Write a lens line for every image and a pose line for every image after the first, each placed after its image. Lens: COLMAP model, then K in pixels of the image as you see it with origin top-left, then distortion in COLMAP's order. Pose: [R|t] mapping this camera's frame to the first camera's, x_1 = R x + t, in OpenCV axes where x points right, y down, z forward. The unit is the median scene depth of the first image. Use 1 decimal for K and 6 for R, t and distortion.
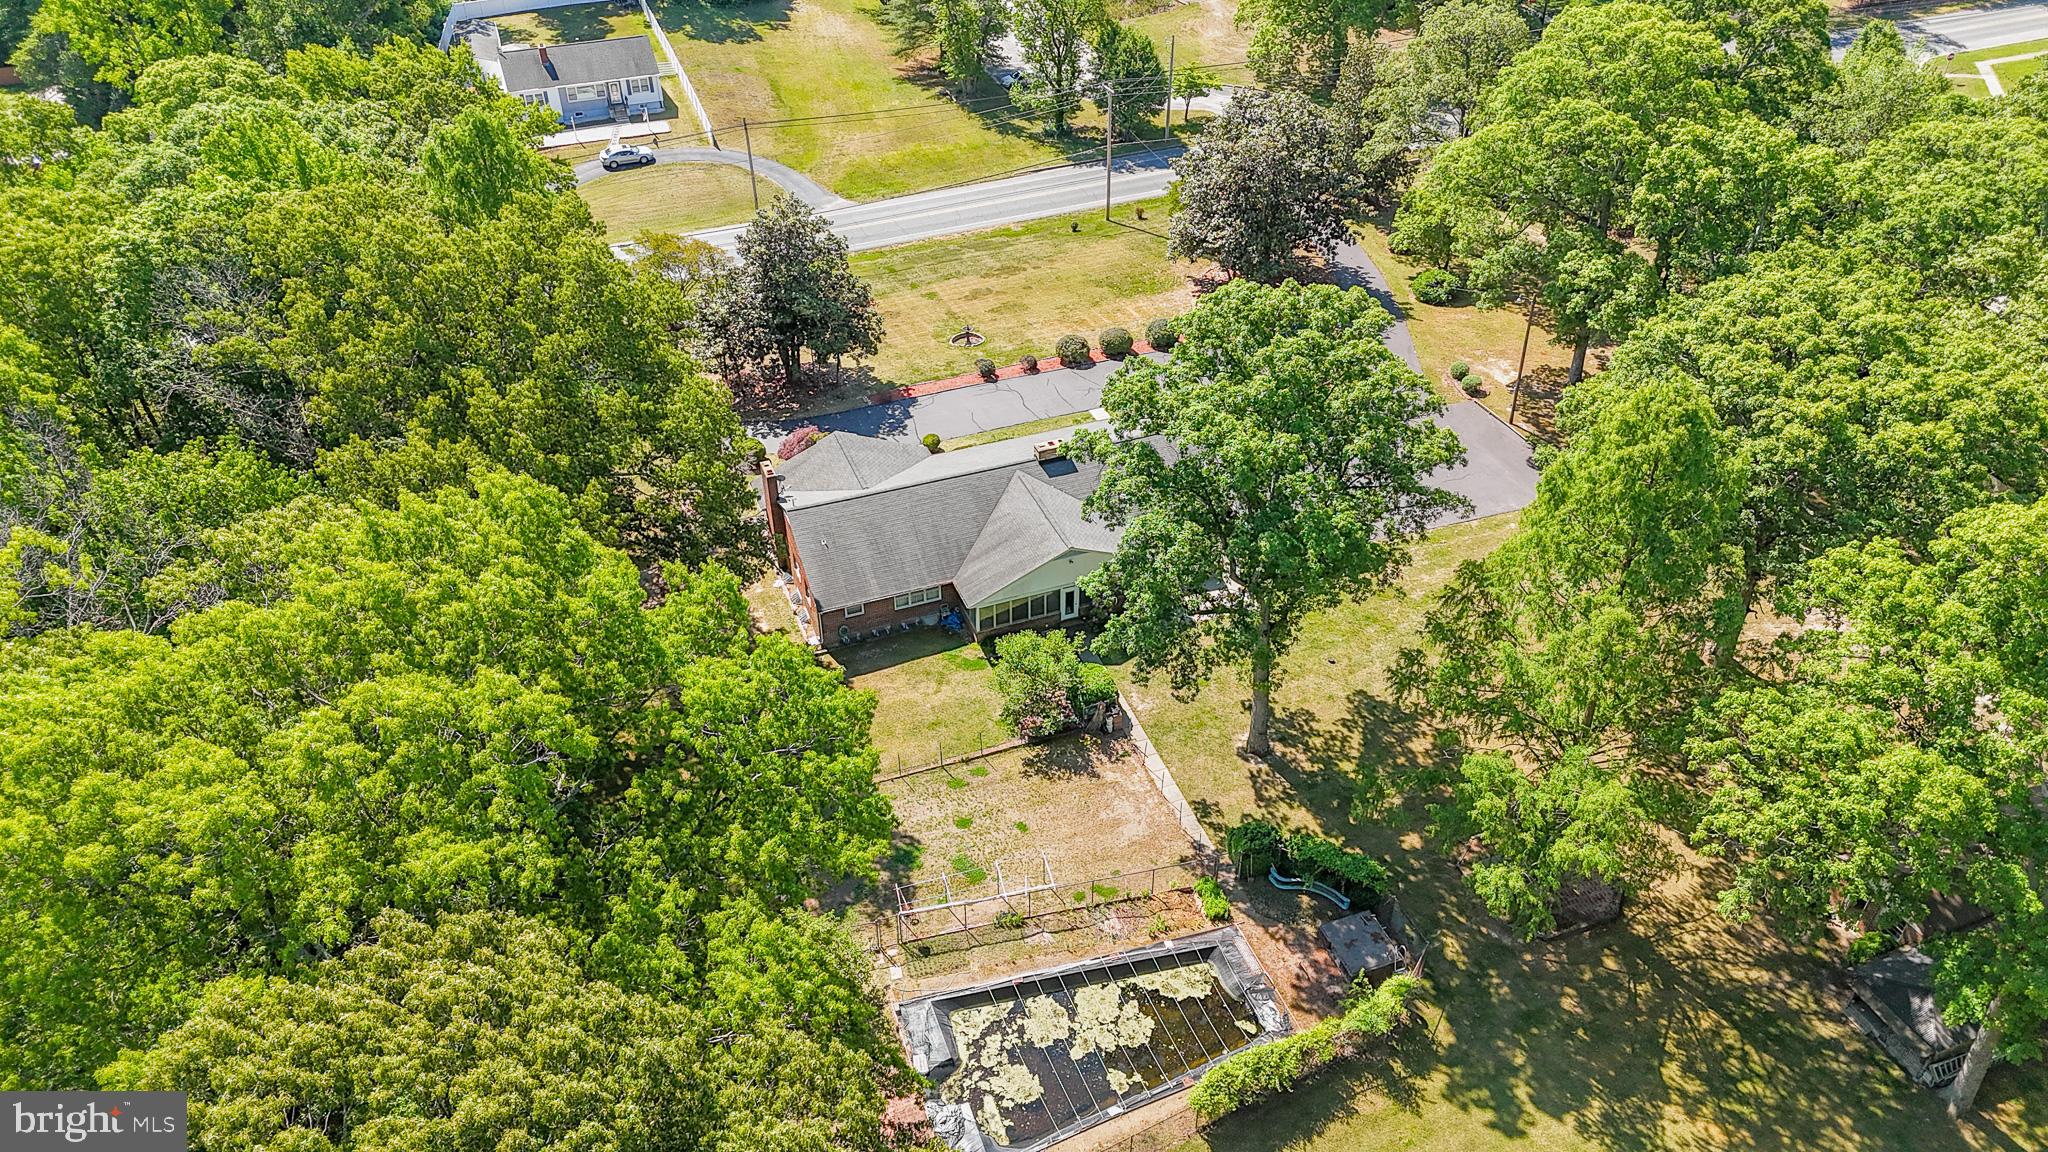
lens RADIAL K [[1507.0, 0, 1015.2], [0, 1507.0, 570.4], [0, 0, 1]] dist [0.063131, -0.055047]
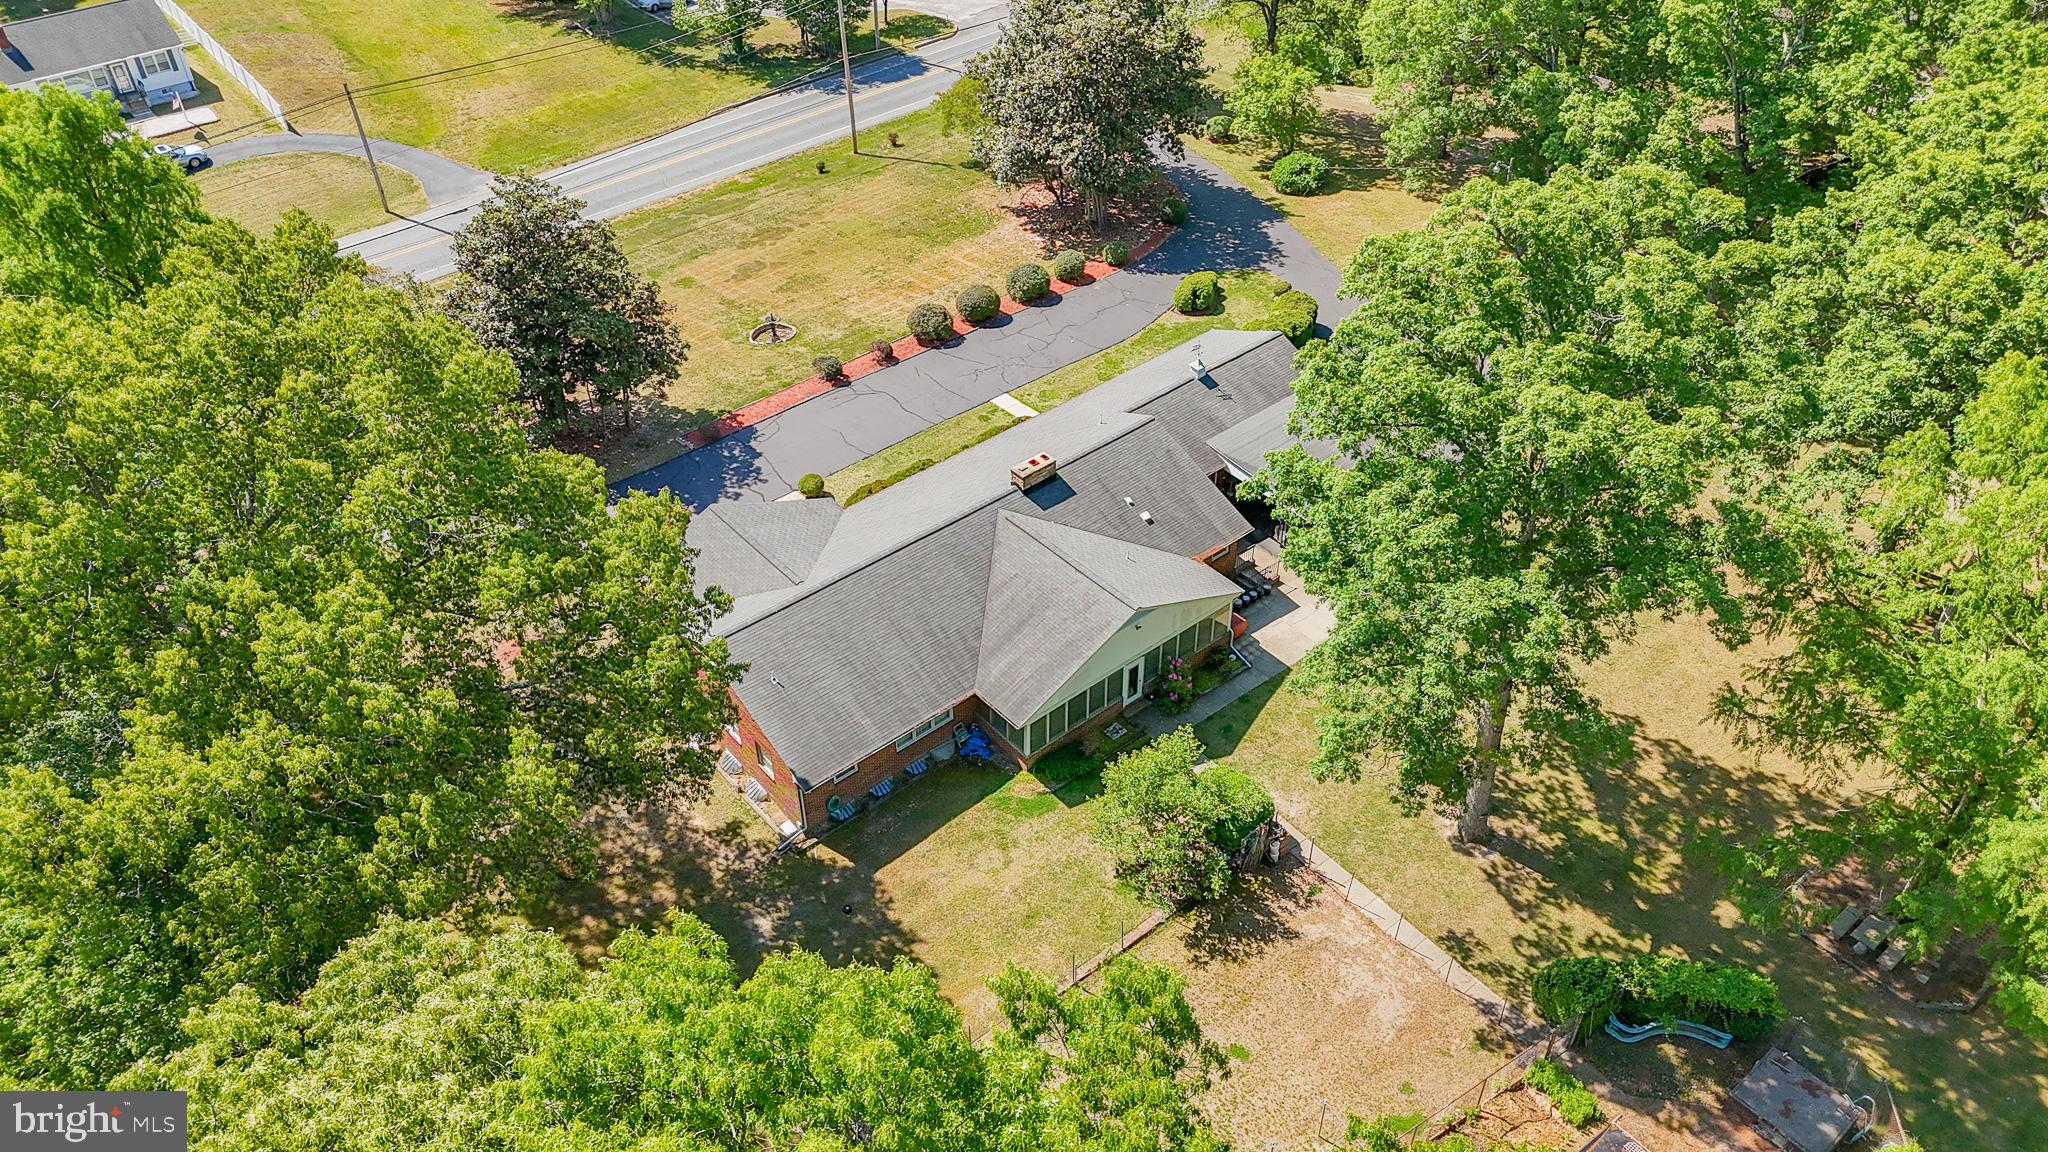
lens RADIAL K [[1507.0, 0, 1026.6], [0, 1507.0, 571.9], [0, 0, 1]] dist [0.063131, -0.055047]
pose [[0.941706, -0.215631, 0.258248, -0.186772], [0.203996, 0.976367, 0.071369, -0.091841], [-0.267535, -0.014527, 0.963439, 0.338290]]
